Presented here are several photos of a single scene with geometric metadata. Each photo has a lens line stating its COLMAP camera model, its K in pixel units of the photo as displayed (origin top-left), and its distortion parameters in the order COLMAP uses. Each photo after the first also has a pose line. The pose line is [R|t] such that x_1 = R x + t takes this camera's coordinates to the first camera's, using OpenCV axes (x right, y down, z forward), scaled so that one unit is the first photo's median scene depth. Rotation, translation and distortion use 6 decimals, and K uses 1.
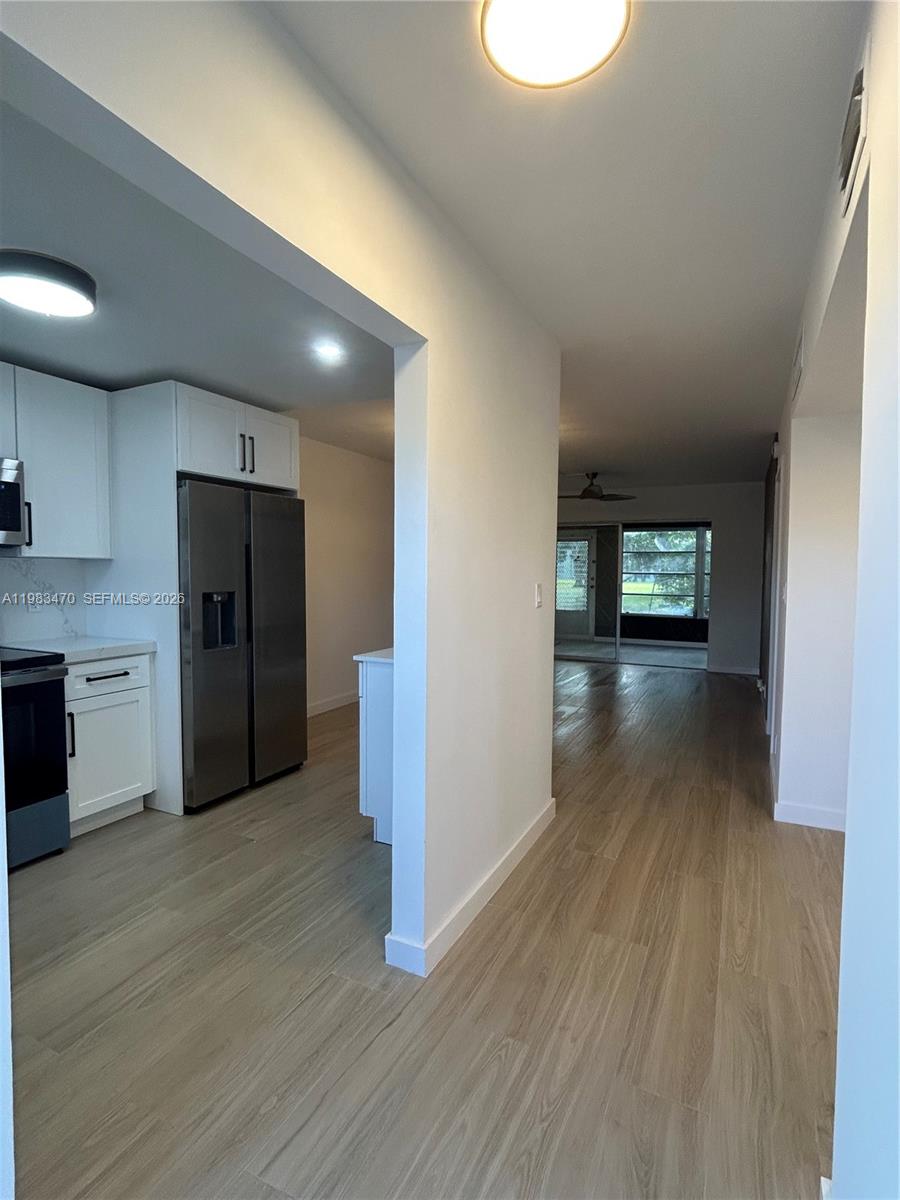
lens RADIAL K [[594.0, 0, 454.7], [0, 594.0, 601.3], [0, 0, 1]] dist [-0.007737, 0.002374]
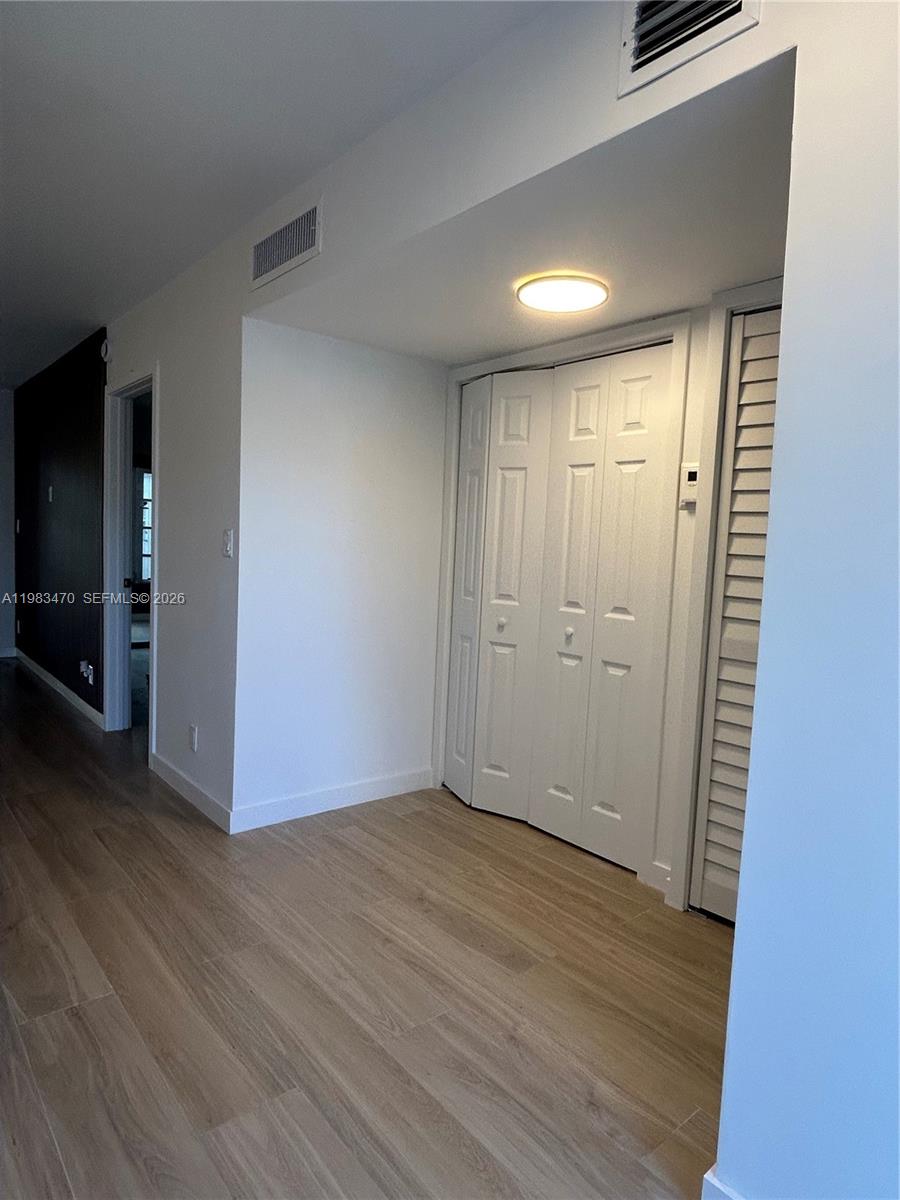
lens RADIAL K [[720.1, 0, 450.0], [0, 720.1, 600.0], [0, 0, 1]] dist [0.000077, 0.001098]
pose [[0.403374, -0.063531, 0.912827, -0.196389], [0.007580, 0.997785, 0.066094, 0.000435], [-0.915004, -0.019742, 0.402962, 0.362395]]
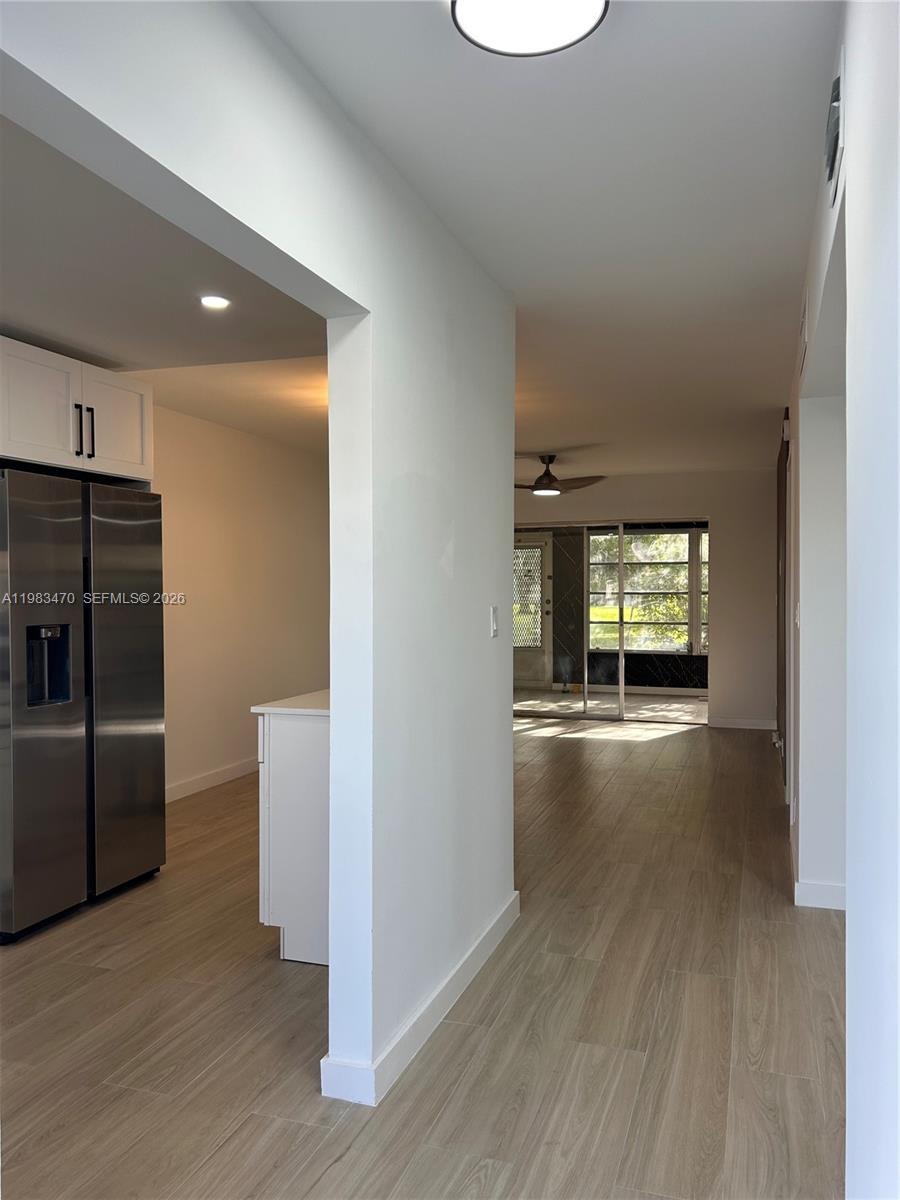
lens RADIAL K [[895.2, 0, 454.4], [0, 895.2, 604.1], [0, 0, 1]] dist [0.043026, -0.062886]
pose [[0.991546, -0.012436, 0.129159, -0.056884], [0.017293, 0.999182, -0.036548, 0.007615], [-0.128599, 0.038473, 0.990950, -0.141267]]
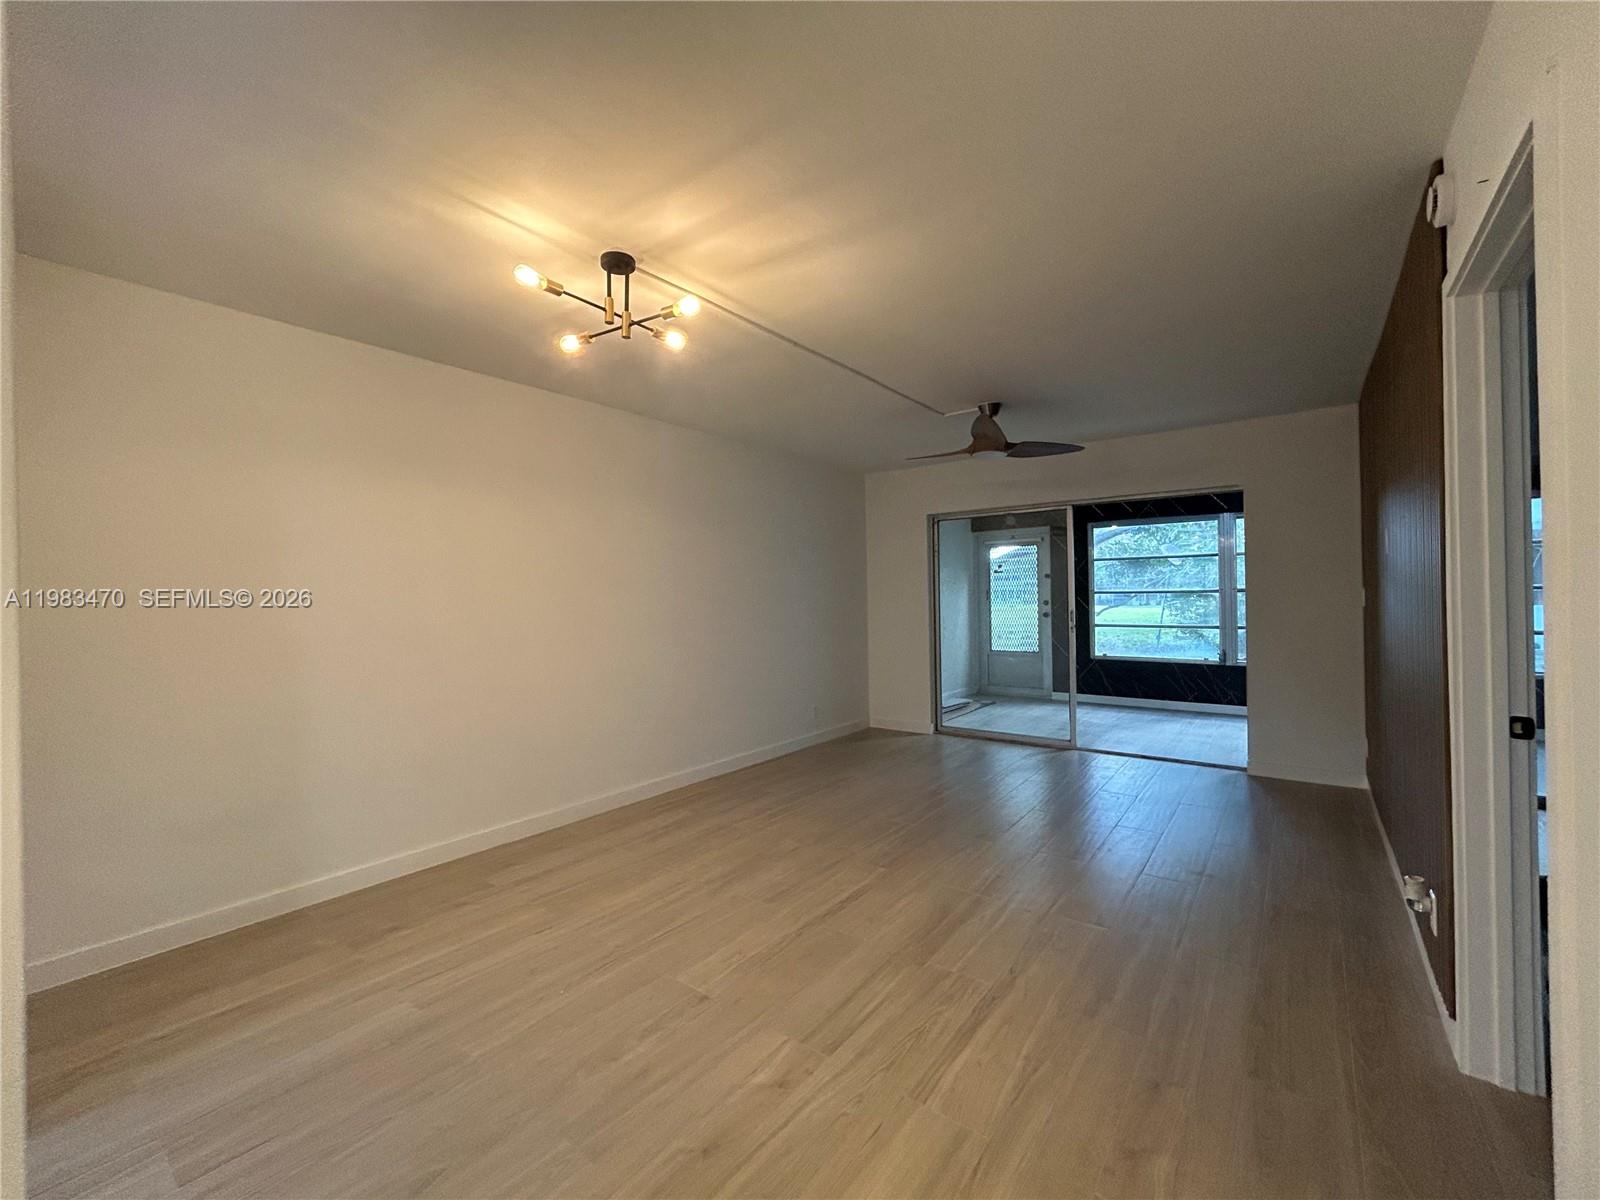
lens RADIAL K [[649.9, 0, 800.0], [0, 649.9, 595.2], [0, 0, 1]] dist [-0.002199, -0.000215]
pose [[0.979743, -0.021429, -0.199111, 0.396429], [0.010299, 0.998334, -0.056768, -0.029145], [0.199995, 0.053567, 0.978331, 0.898301]]
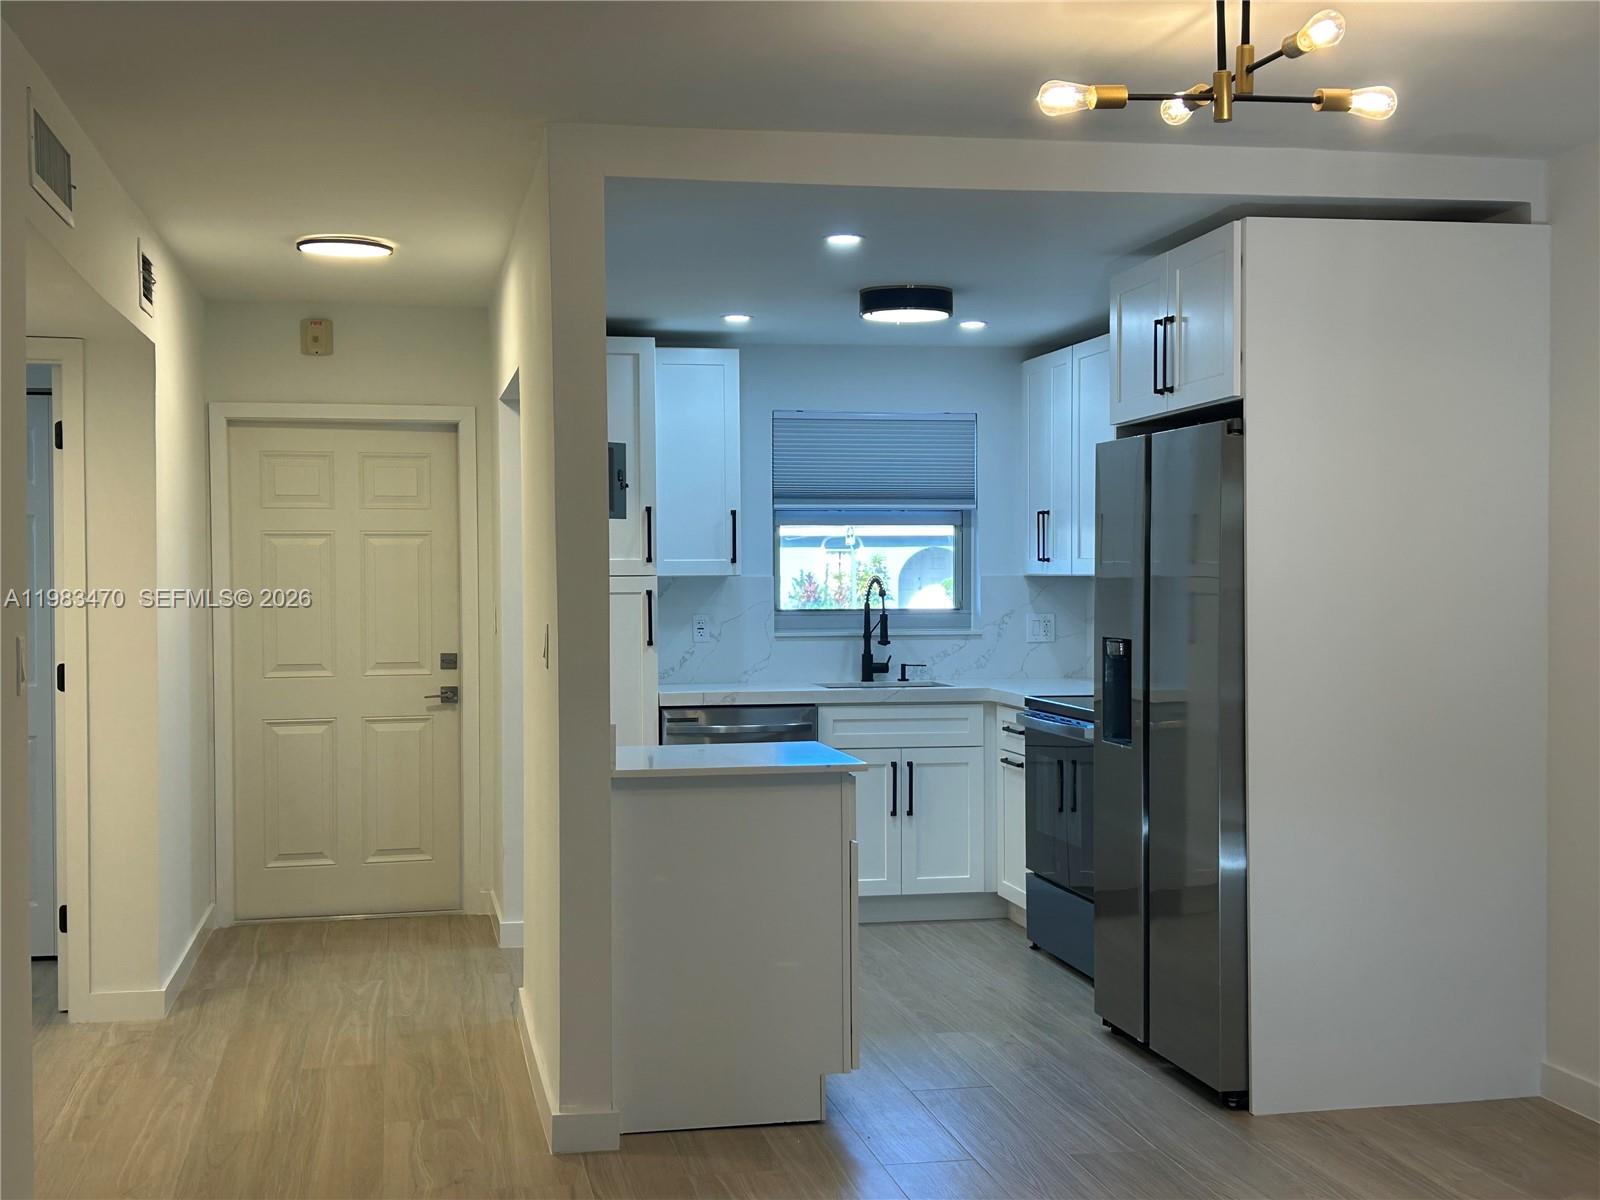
lens RADIAL K [[1957.0, 0, 800.0], [0, 1957.0, 600.0], [0, 0, 1]] dist [0.248993, -0.508204]
pose [[-0.790369, 0.010209, -0.612546, 0.971001], [-0.030665, 0.997949, 0.056199, -0.149505], [0.611863, 0.063202, -0.788435, 2.355699]]
